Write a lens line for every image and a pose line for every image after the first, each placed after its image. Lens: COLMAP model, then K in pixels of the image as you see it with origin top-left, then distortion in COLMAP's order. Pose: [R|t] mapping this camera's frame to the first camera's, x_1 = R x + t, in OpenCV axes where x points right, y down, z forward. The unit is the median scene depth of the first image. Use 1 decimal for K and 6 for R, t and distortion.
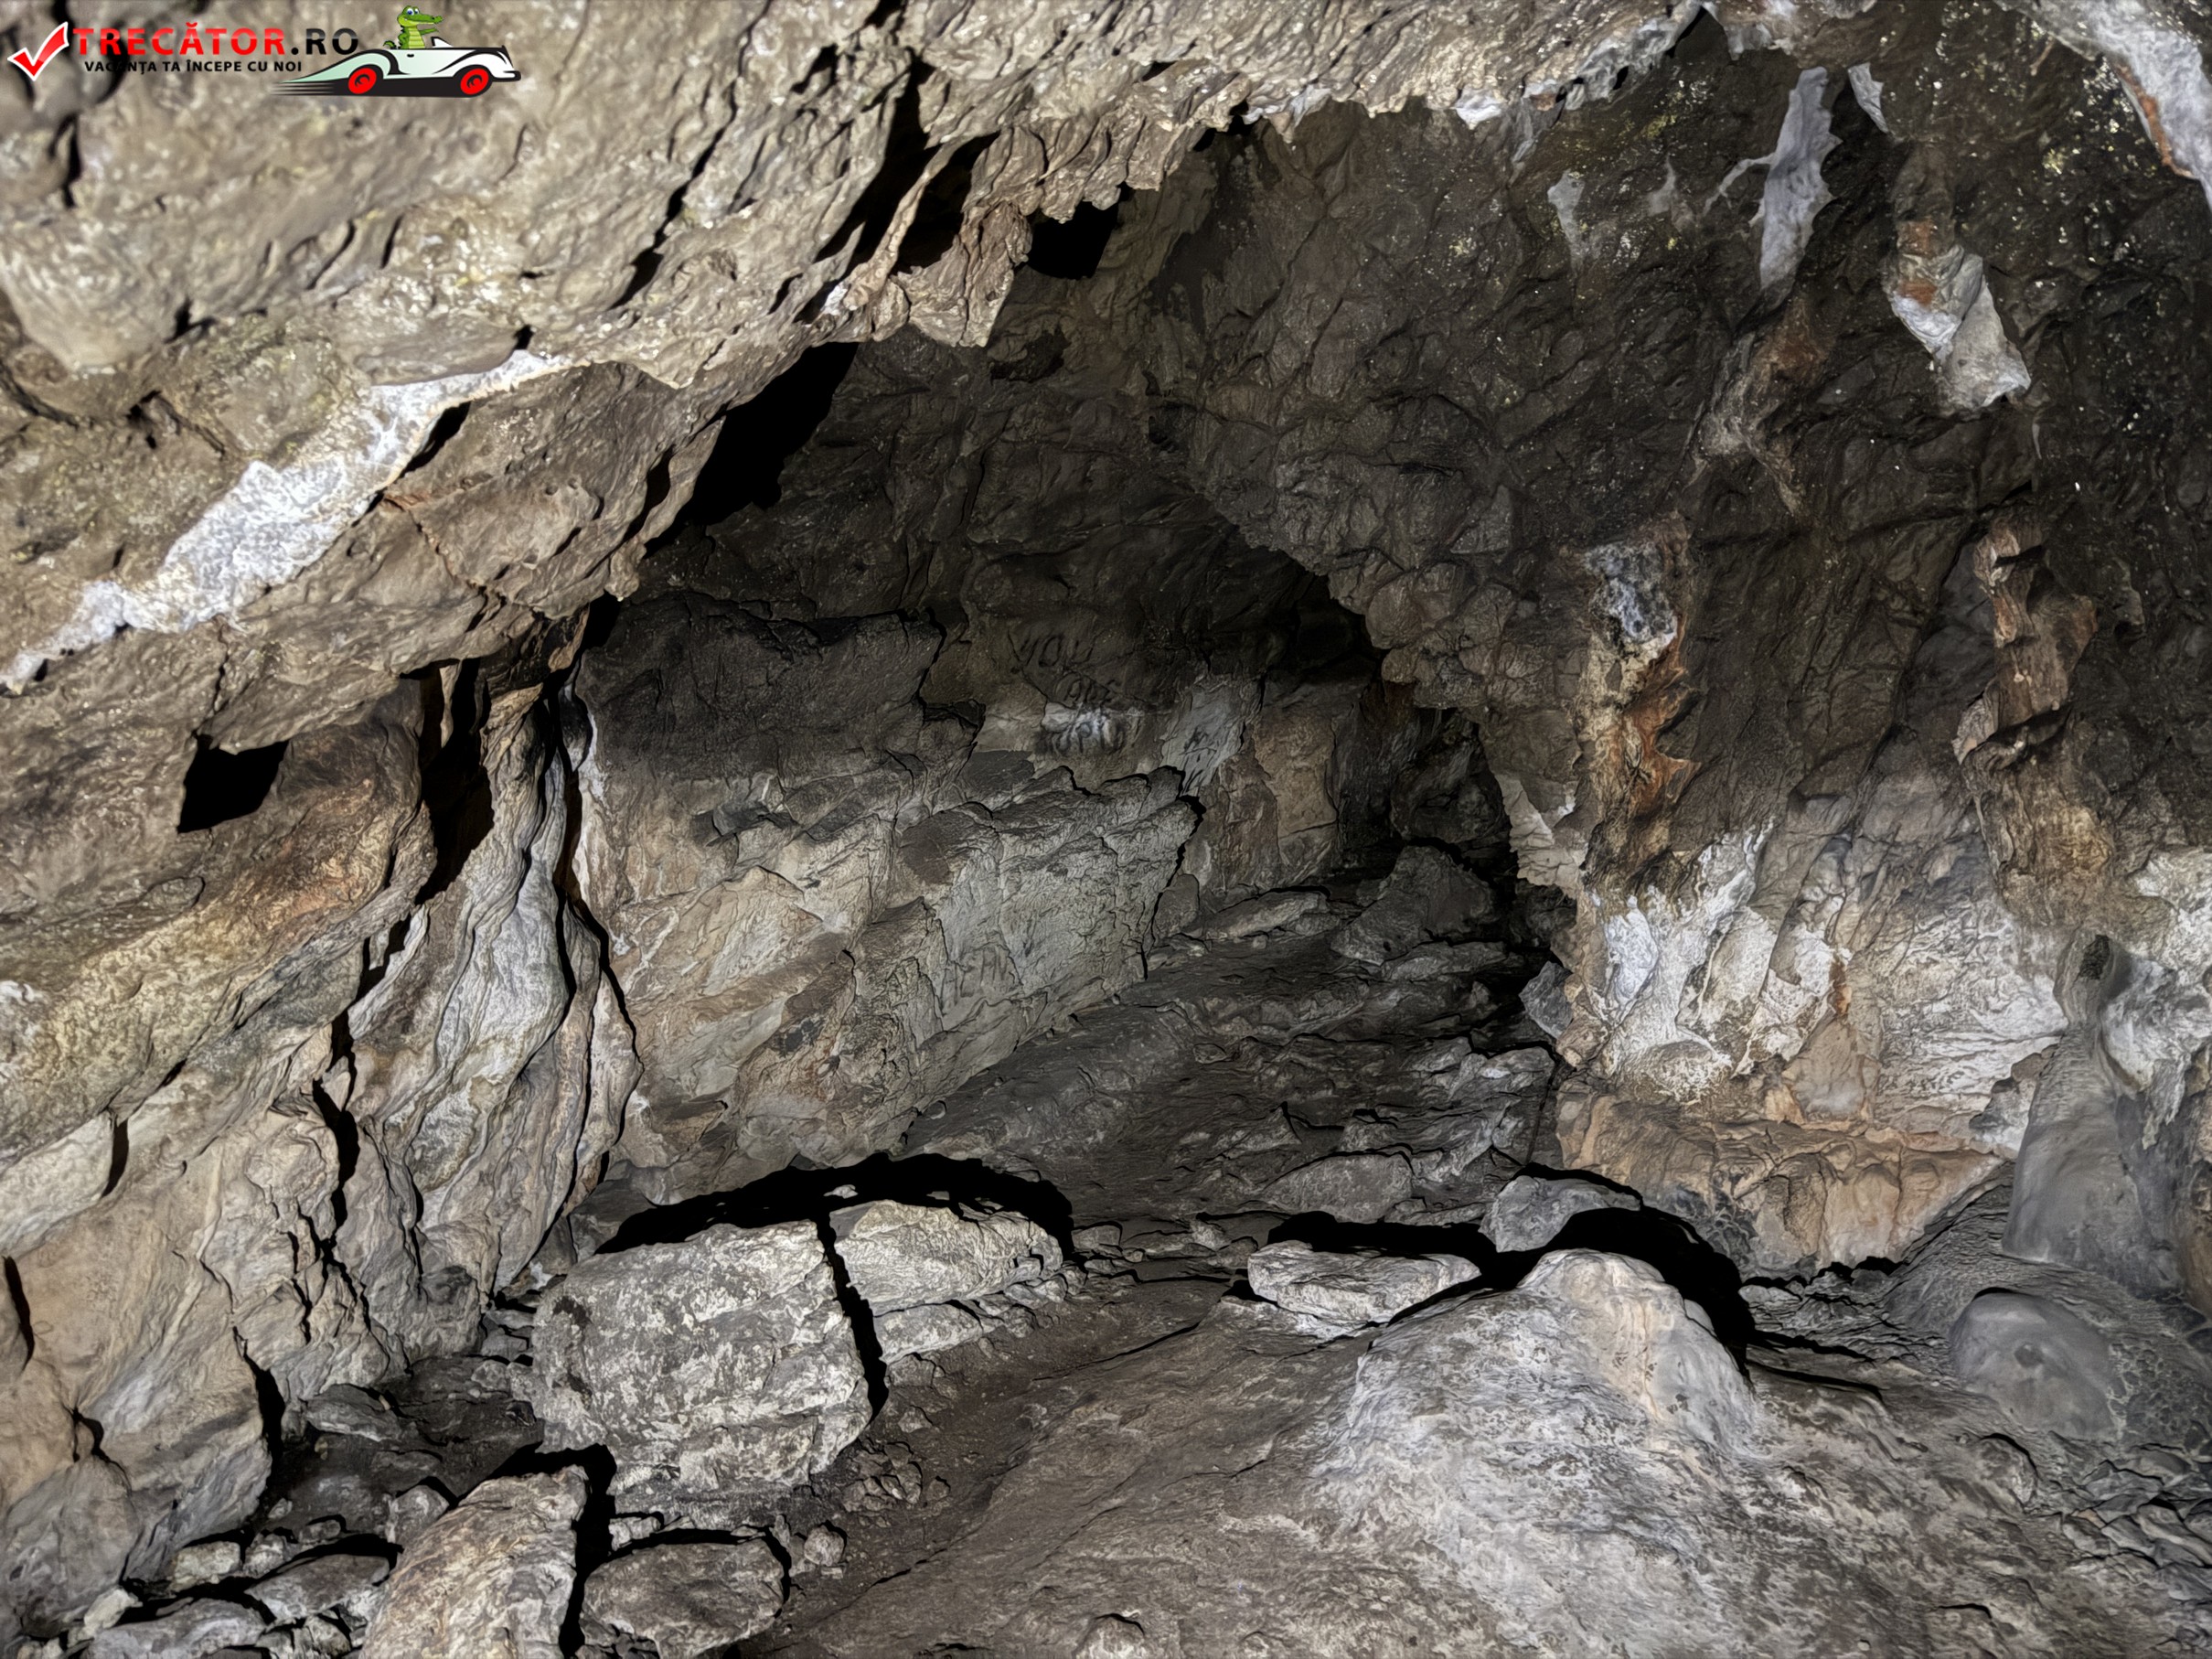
lens RADIAL K [[1542.3, 0, 1110.4], [0, 1542.3, 821.2], [0, 0, 1]] dist [0.042511, -0.056305]
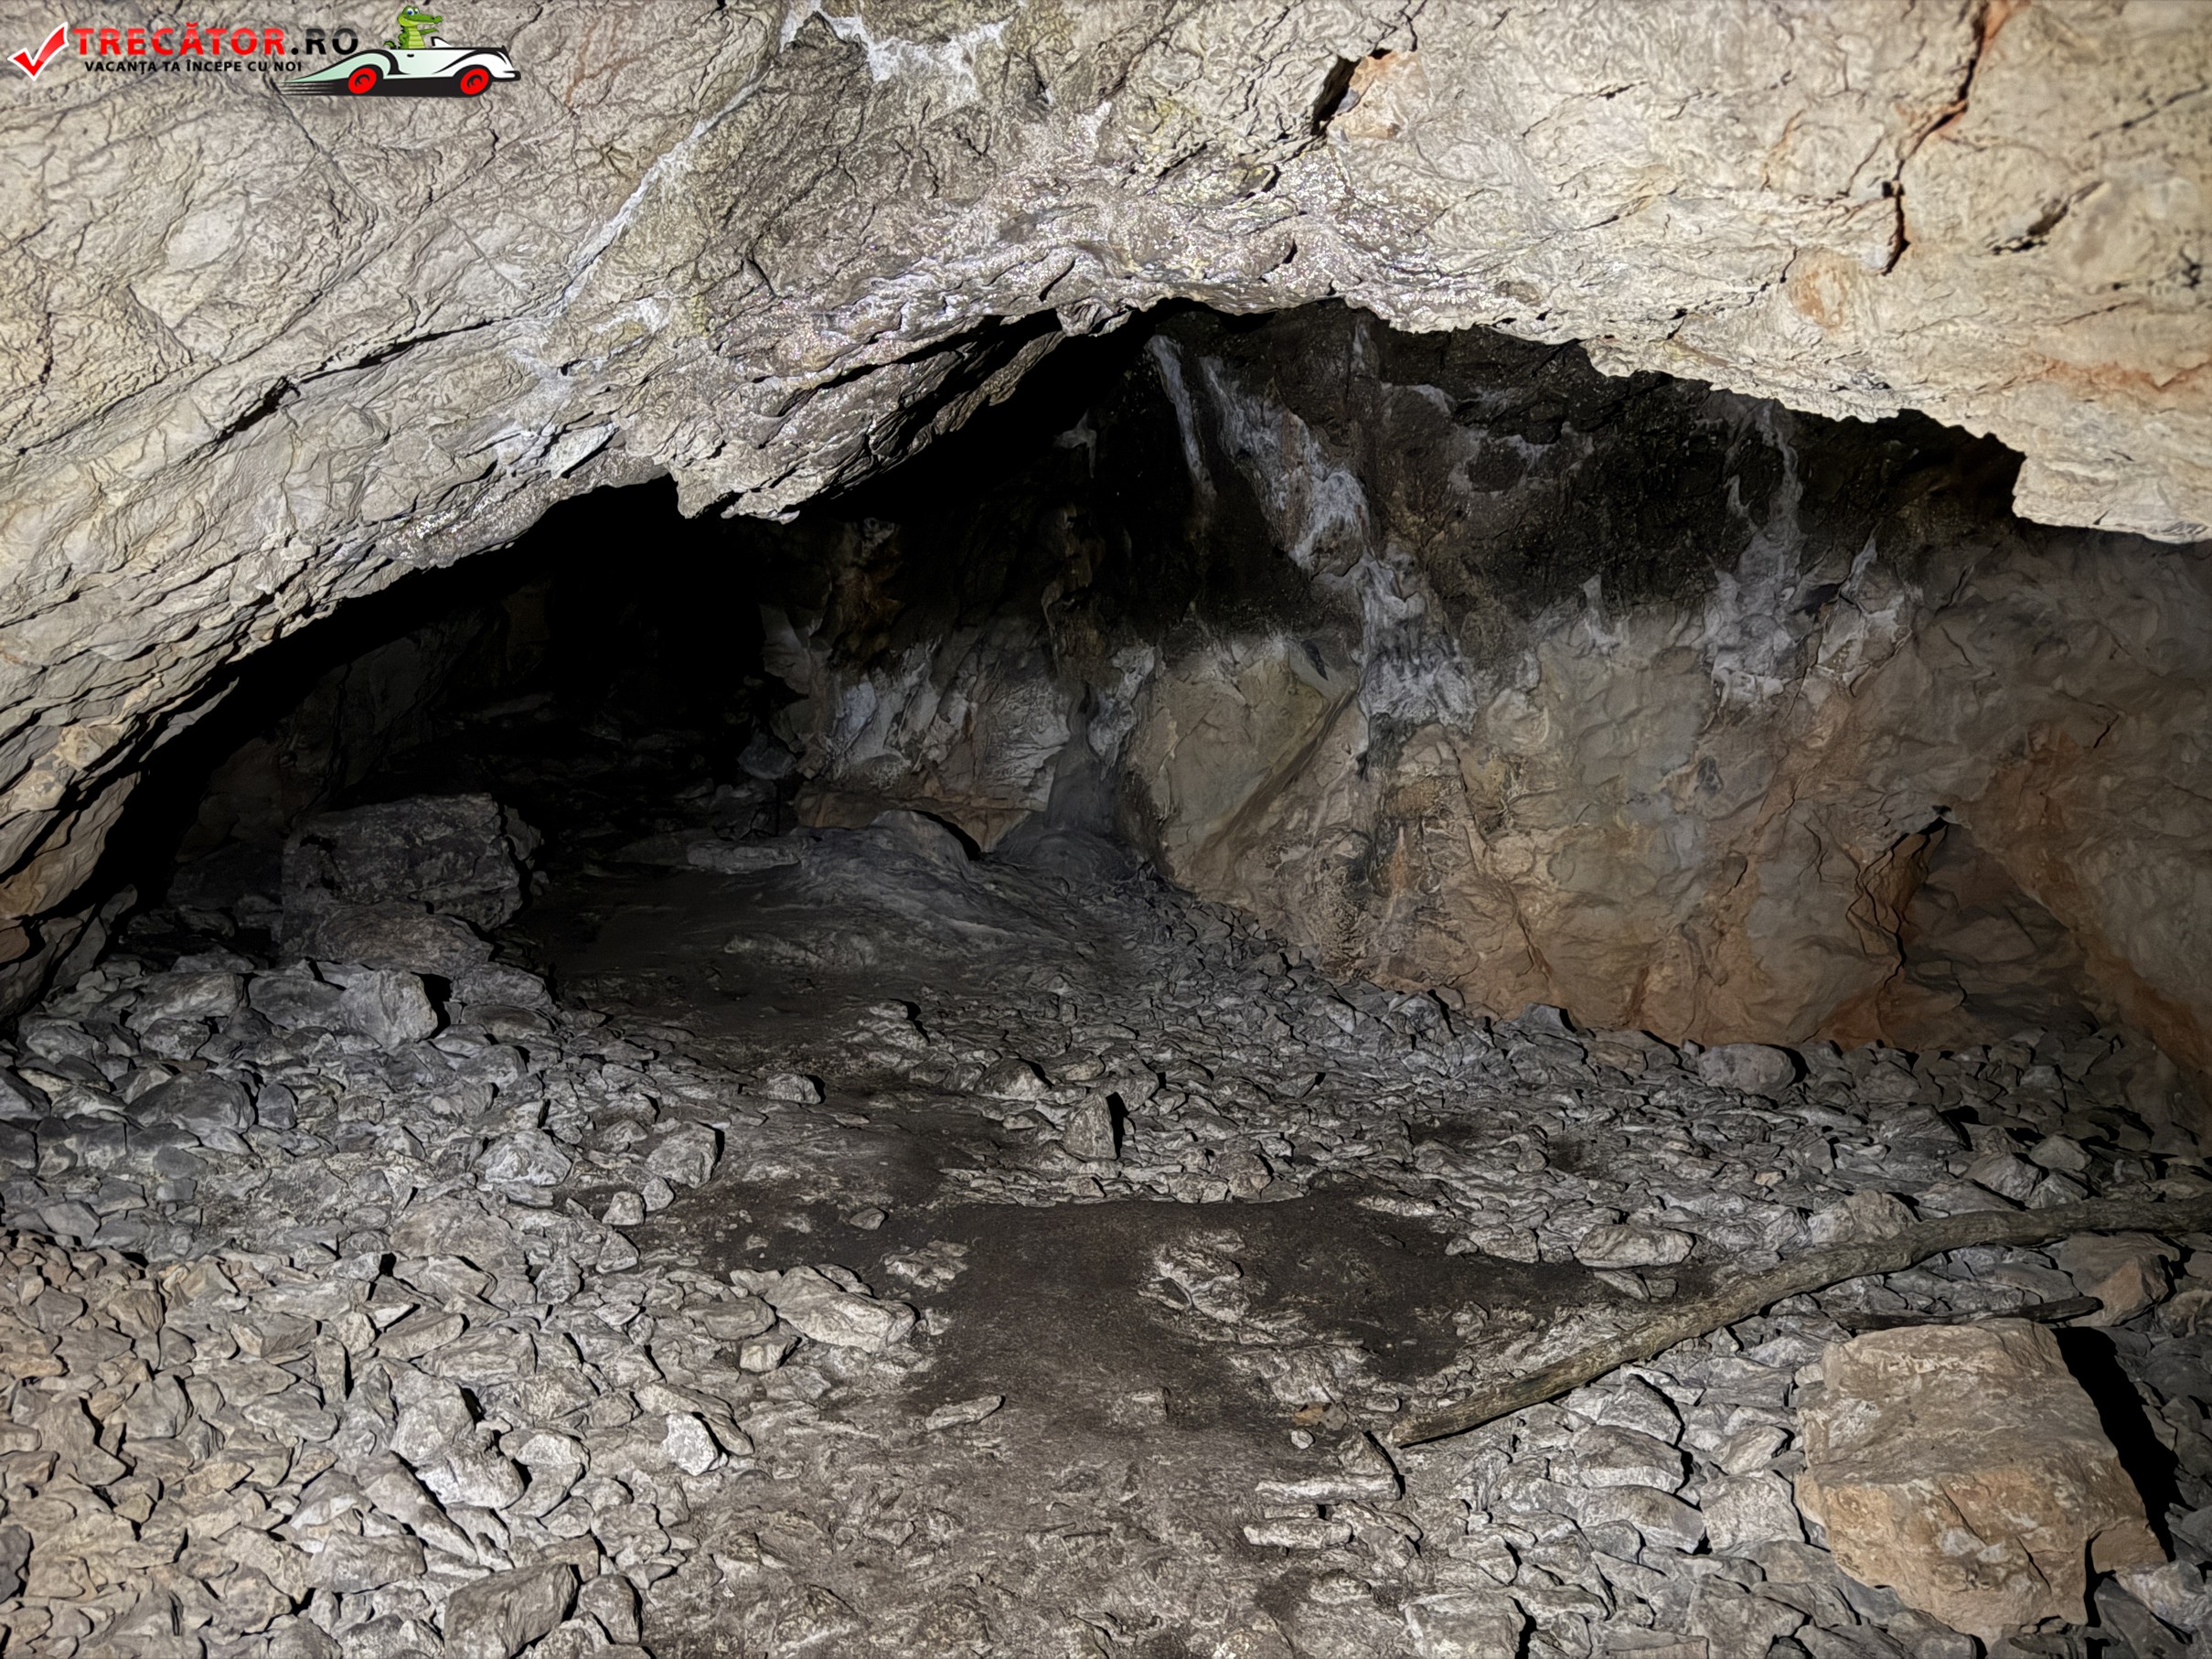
lens RADIAL K [[1542.3, 0, 1110.4], [0, 1542.3, 821.2], [0, 0, 1]] dist [0.042511, -0.056305]
pose [[0.789196, 0.037998, 0.612965, -0.555170], [-0.076298, 0.996418, 0.036465, 0.137448], [-0.609384, -0.075546, 0.789268, -0.630962]]
